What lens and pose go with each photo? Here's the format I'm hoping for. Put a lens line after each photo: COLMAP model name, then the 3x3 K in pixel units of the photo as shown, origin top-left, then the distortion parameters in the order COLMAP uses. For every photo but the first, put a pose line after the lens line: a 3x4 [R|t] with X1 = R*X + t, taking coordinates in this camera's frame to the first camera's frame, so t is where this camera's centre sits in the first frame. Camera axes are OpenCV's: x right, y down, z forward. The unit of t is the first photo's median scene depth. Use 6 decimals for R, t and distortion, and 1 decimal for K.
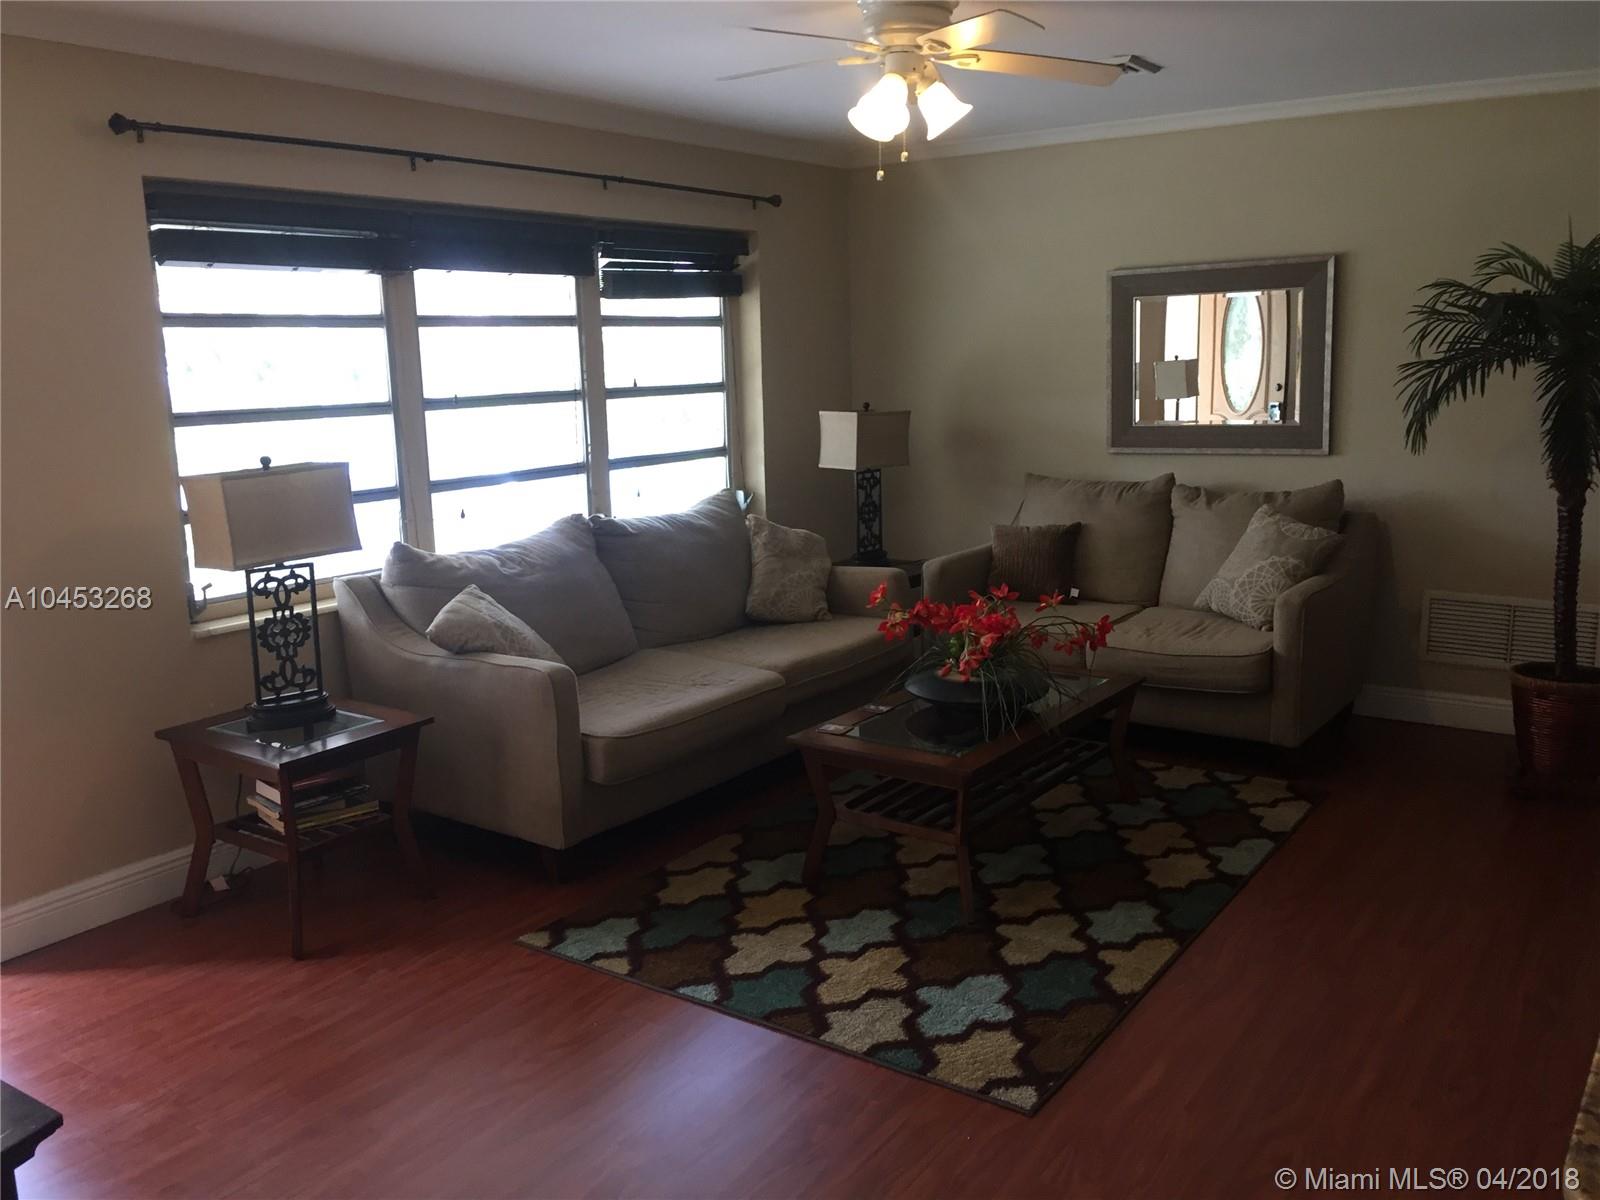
lens RADIAL K [[1377.7, 0, 796.2], [0, 1377.7, 591.5], [0, 0, 1]] dist [0.068704, -0.083525]
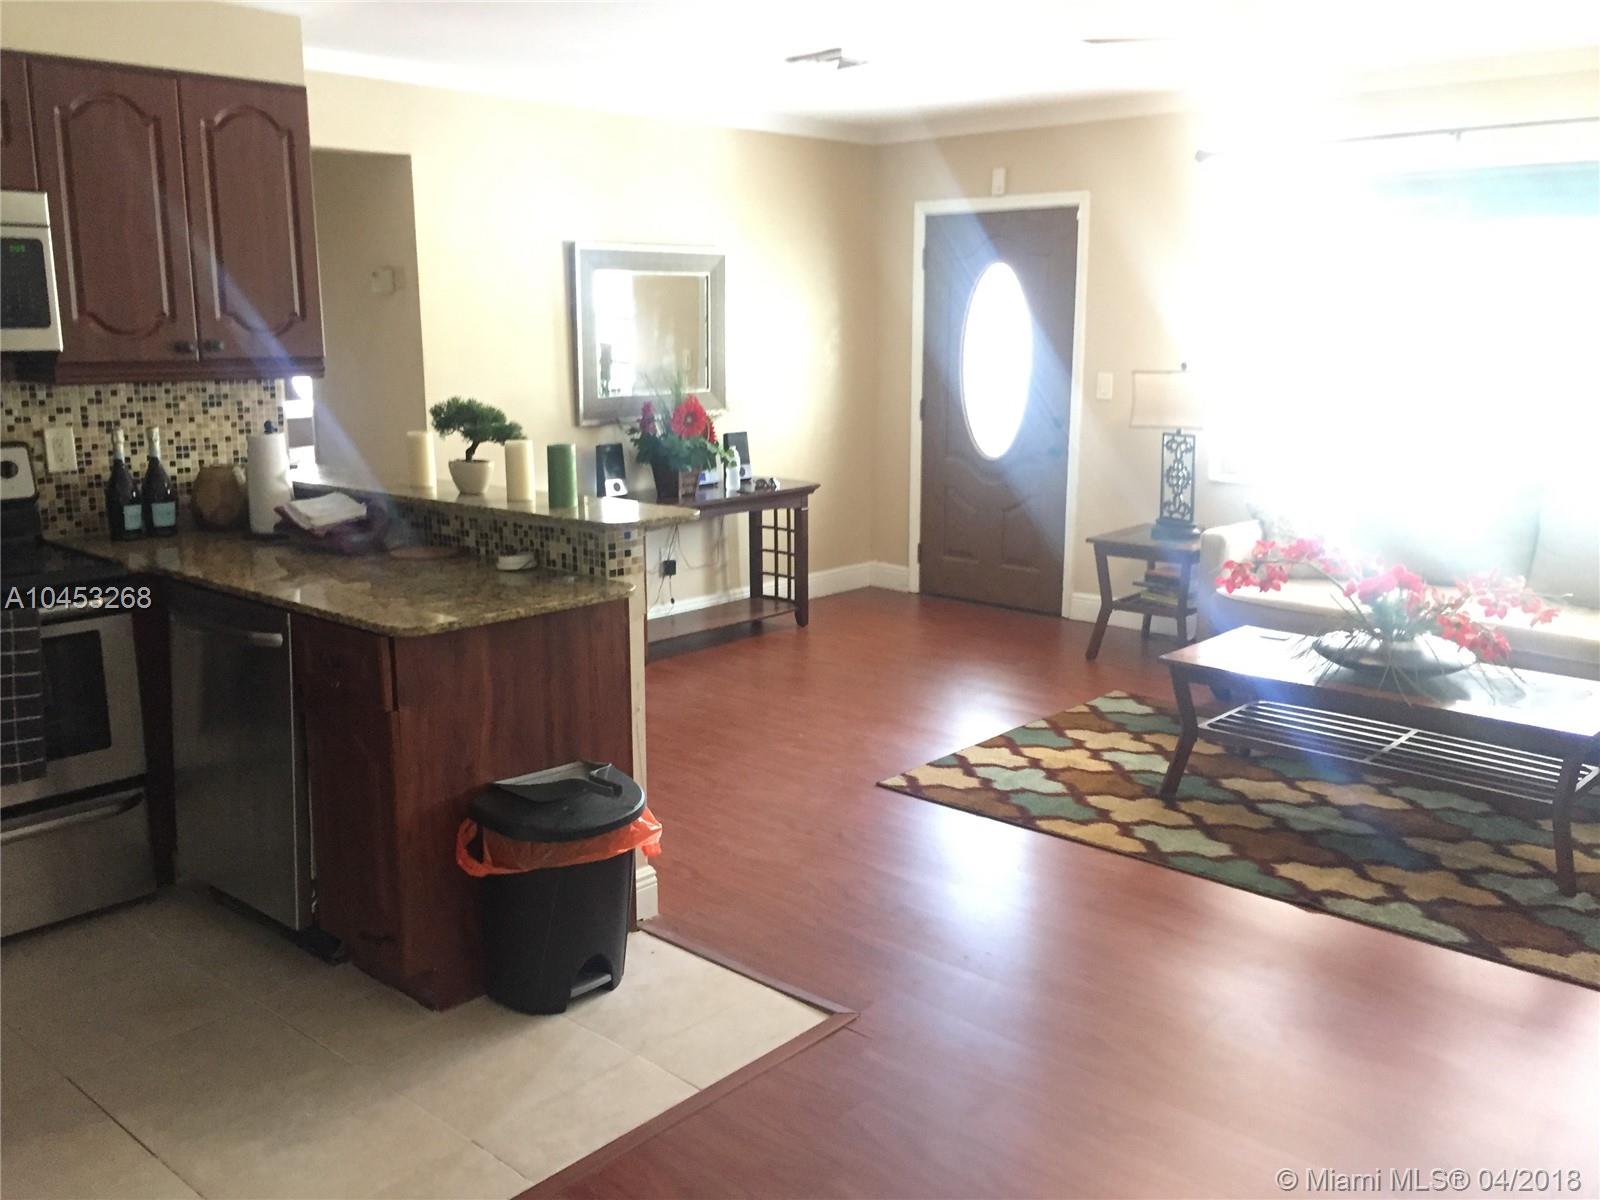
lens RADIAL K [[1377.7, 0, 801.8], [0, 1377.7, 597.5], [0, 0, 1]] dist [0.068704, -0.083525]
pose [[-0.127716, 0.218614, -0.967417, 1.169822], [-0.176208, 0.954887, 0.239045, -0.132964], [0.976033, 0.200996, -0.083432, 0.710108]]
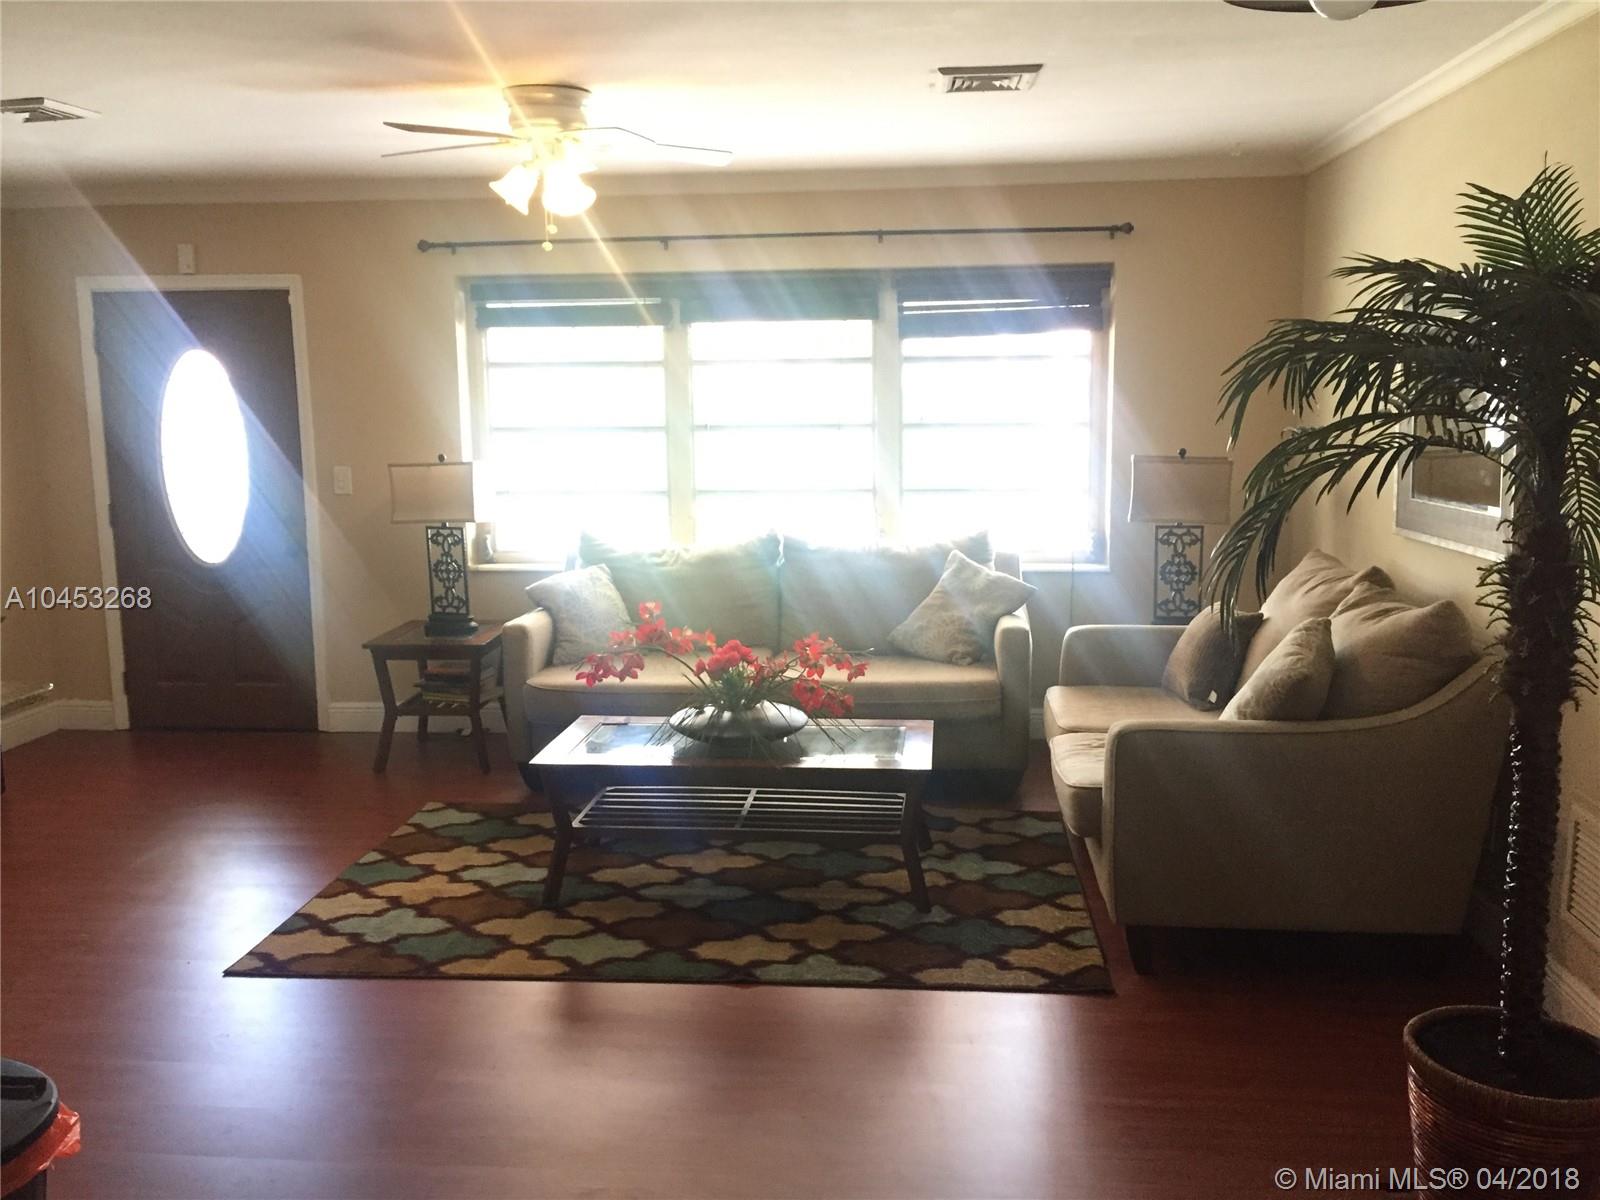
lens RADIAL K [[1377.7, 0, 801.2], [0, 1377.7, 591.5], [0, 0, 1]] dist [0.068704, -0.083525]
pose [[0.493513, 0.143182, -0.857872, 1.074783], [-0.155160, 0.985027, 0.075145, -0.116458], [0.855786, 0.096023, 0.508340, 0.538074]]
